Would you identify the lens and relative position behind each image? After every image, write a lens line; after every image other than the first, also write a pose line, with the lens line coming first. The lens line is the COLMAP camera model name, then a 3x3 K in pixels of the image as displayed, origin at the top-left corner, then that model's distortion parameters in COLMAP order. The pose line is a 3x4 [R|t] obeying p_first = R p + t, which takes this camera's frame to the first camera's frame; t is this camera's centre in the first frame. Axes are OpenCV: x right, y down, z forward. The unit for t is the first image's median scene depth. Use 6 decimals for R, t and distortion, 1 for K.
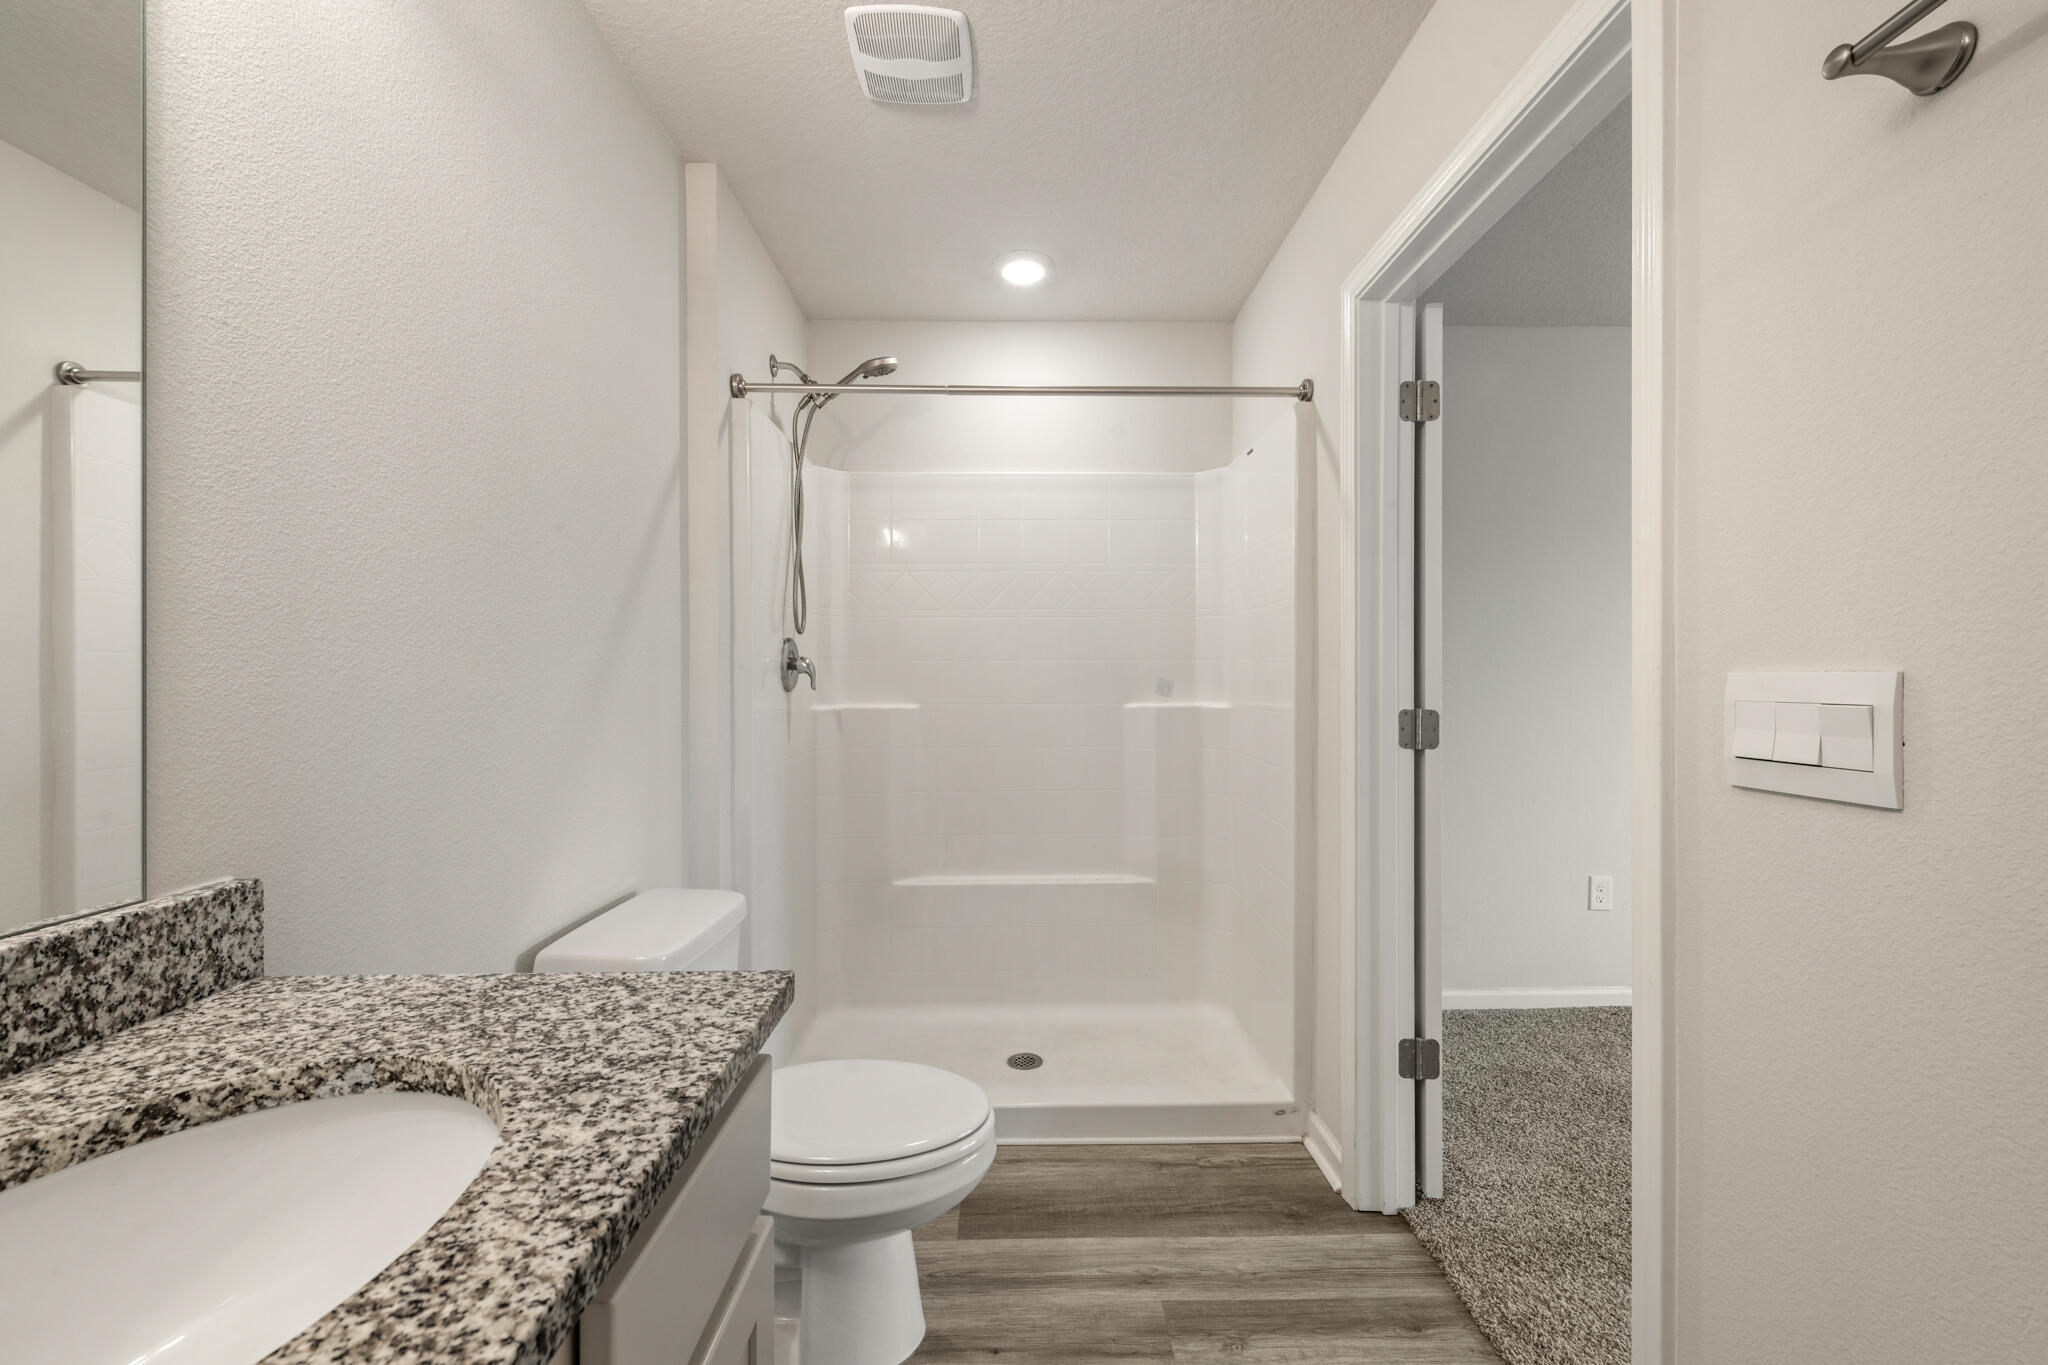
lens RADIAL K [[811.7, 0, 1030.3], [0, 811.7, 685.2], [0, 0, 1]] dist [0.001286, -0.000588]
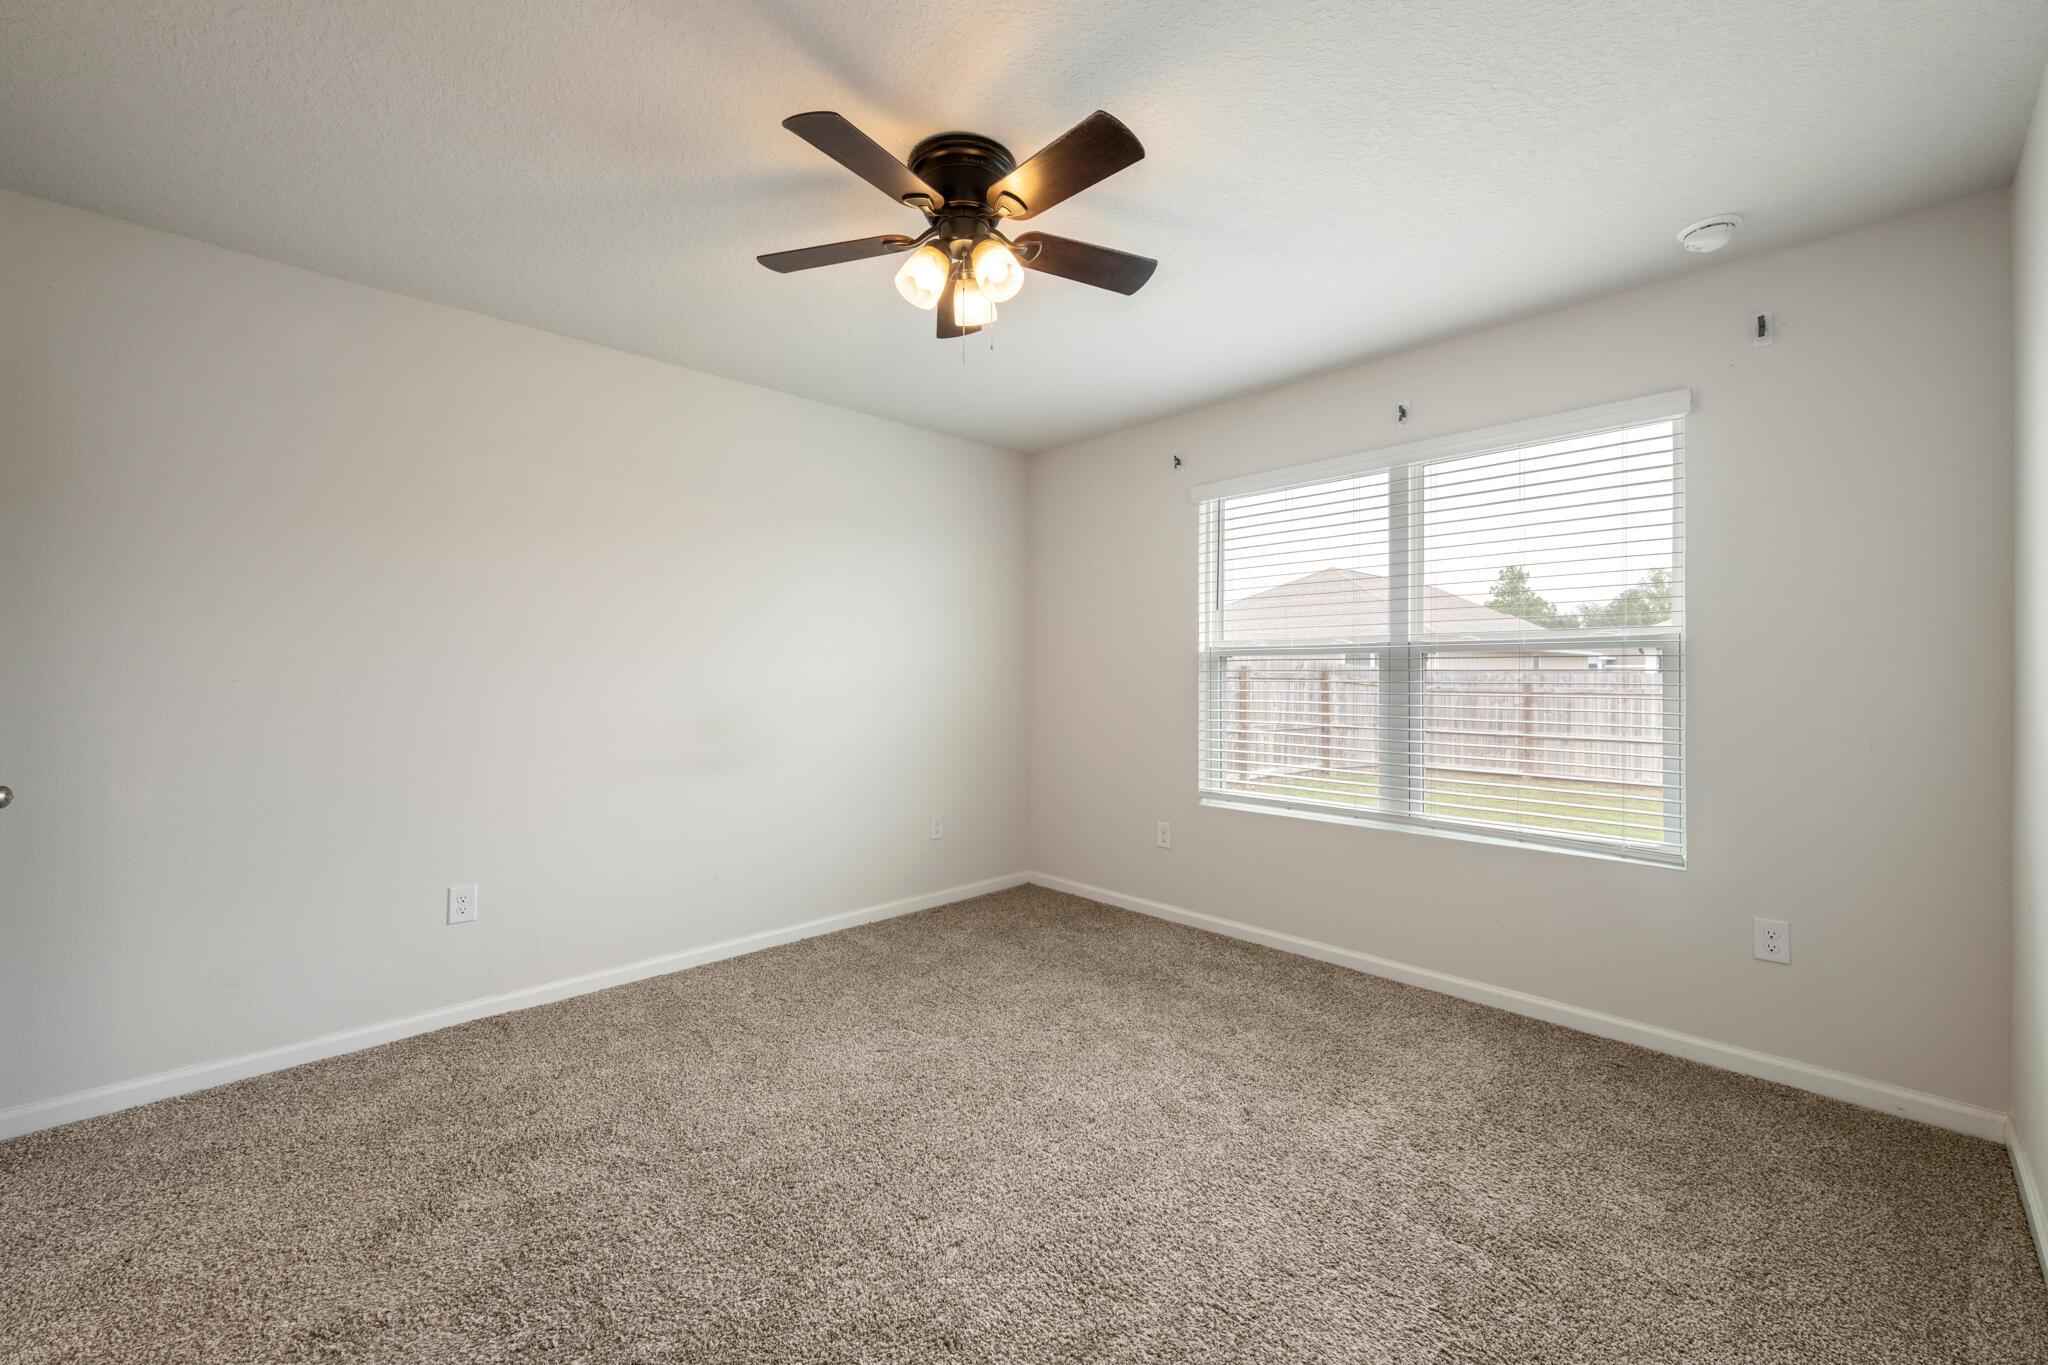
lens RADIAL K [[811.7, 0, 1032.7], [0, 811.7, 677.7], [0, 0, 1]] dist [0.001286, -0.000588]
pose [[0.735096, -0.001134, 0.677962, 0.877784], [0.007060, 0.999957, -0.005983, 0.004971], [-0.677926, 0.009184, 0.735072, -0.235550]]
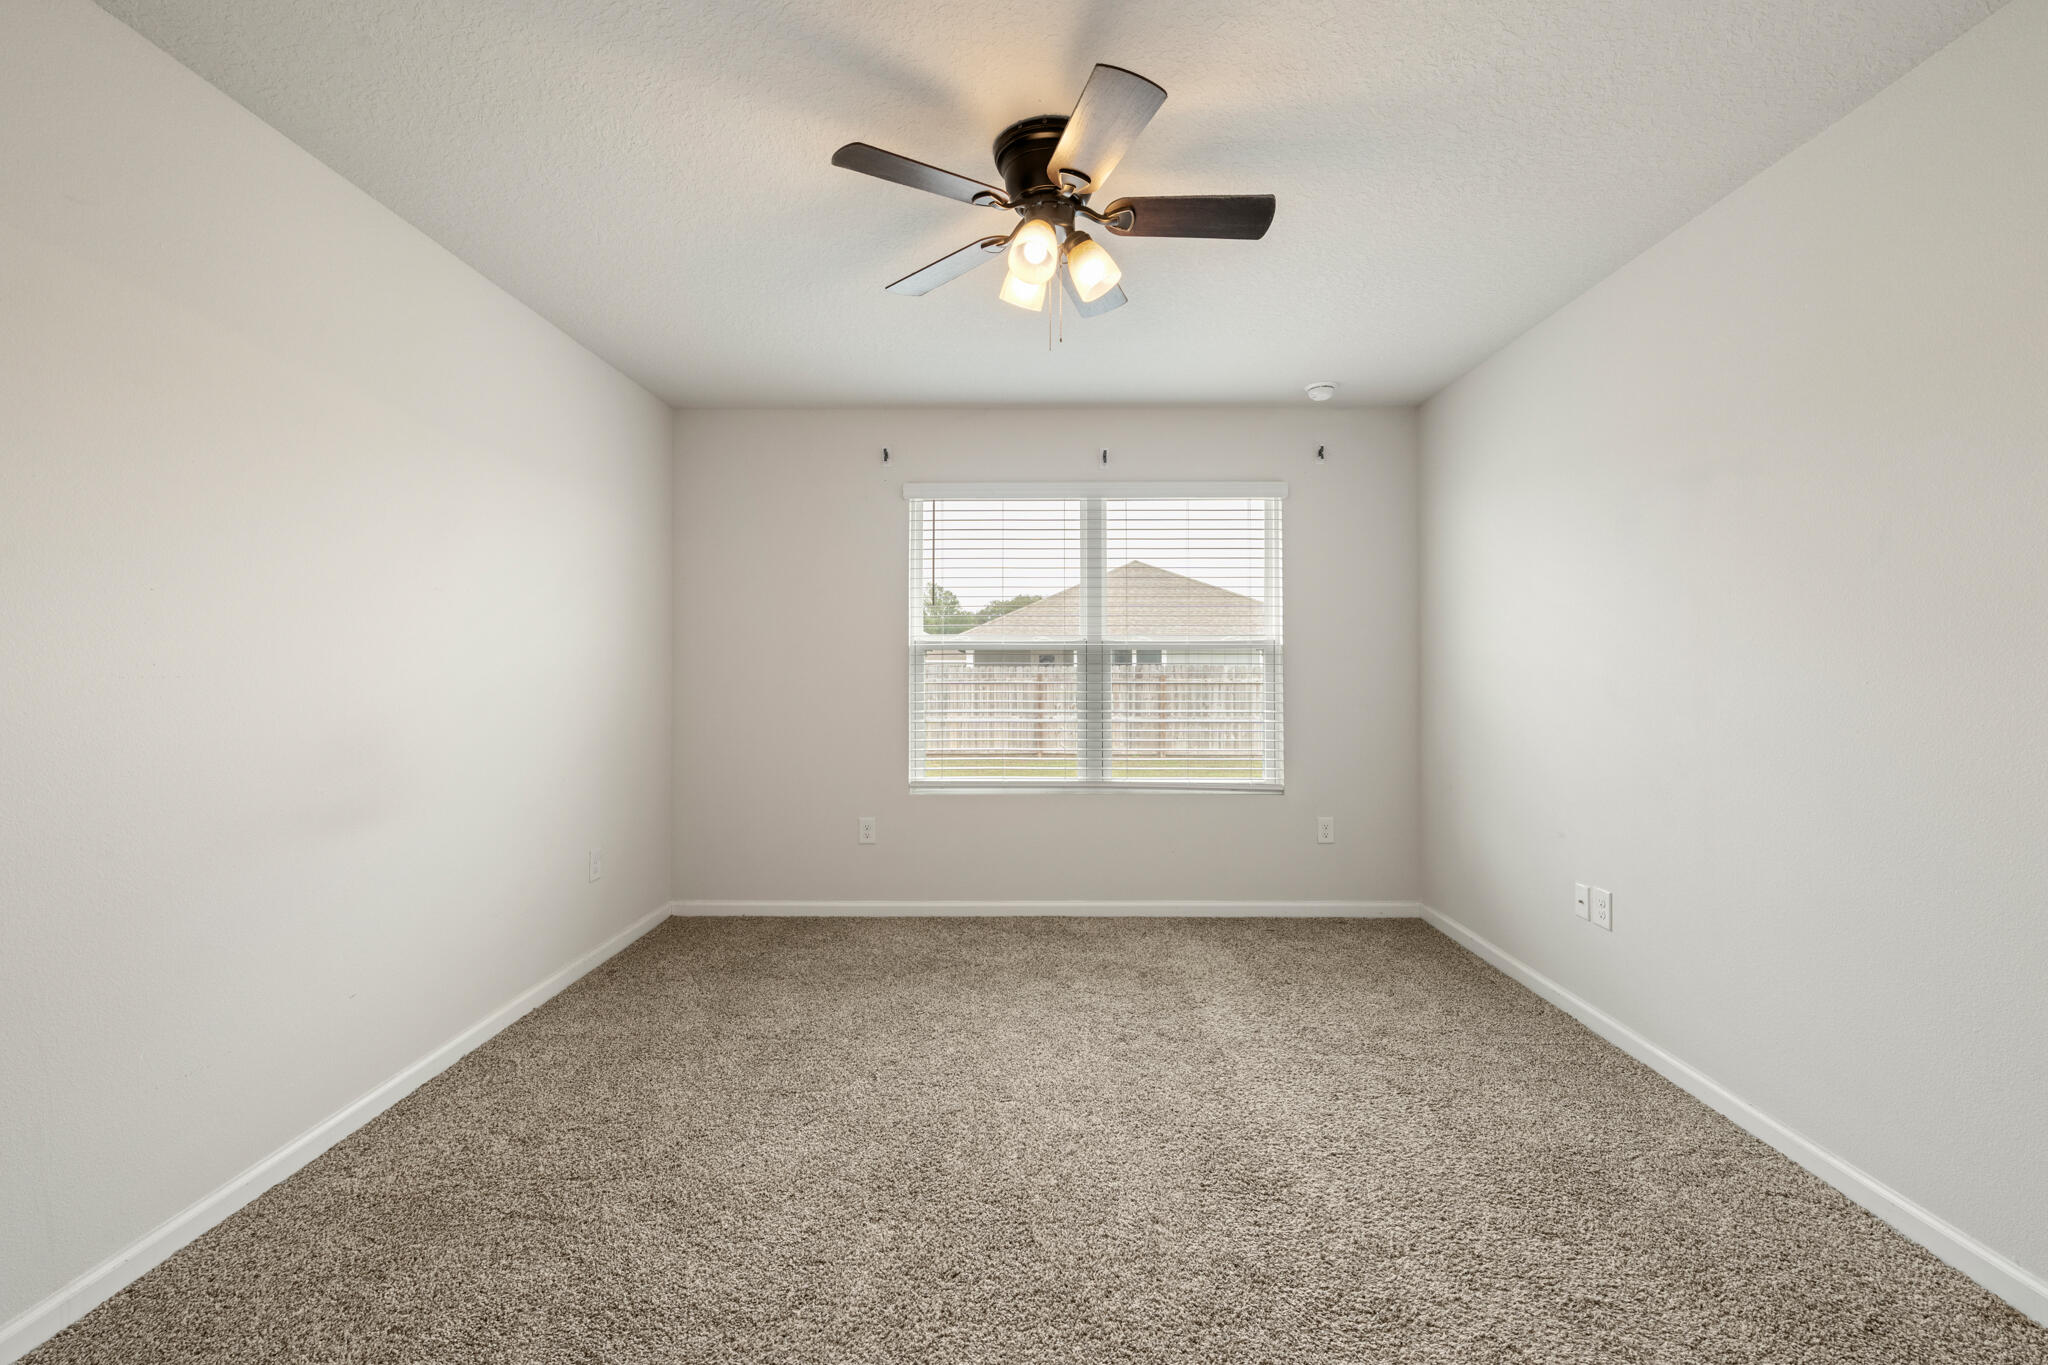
lens RADIAL K [[811.7, 0, 1033.2], [0, 811.7, 670.5], [0, 0, 1]] dist [0.001286, -0.000588]
pose [[0.030974, -0.000131, 0.999520, 0.488970], [0.012525, 0.999922, -0.000257, -0.001320], [-0.999442, 0.012527, 0.030974, 0.612212]]
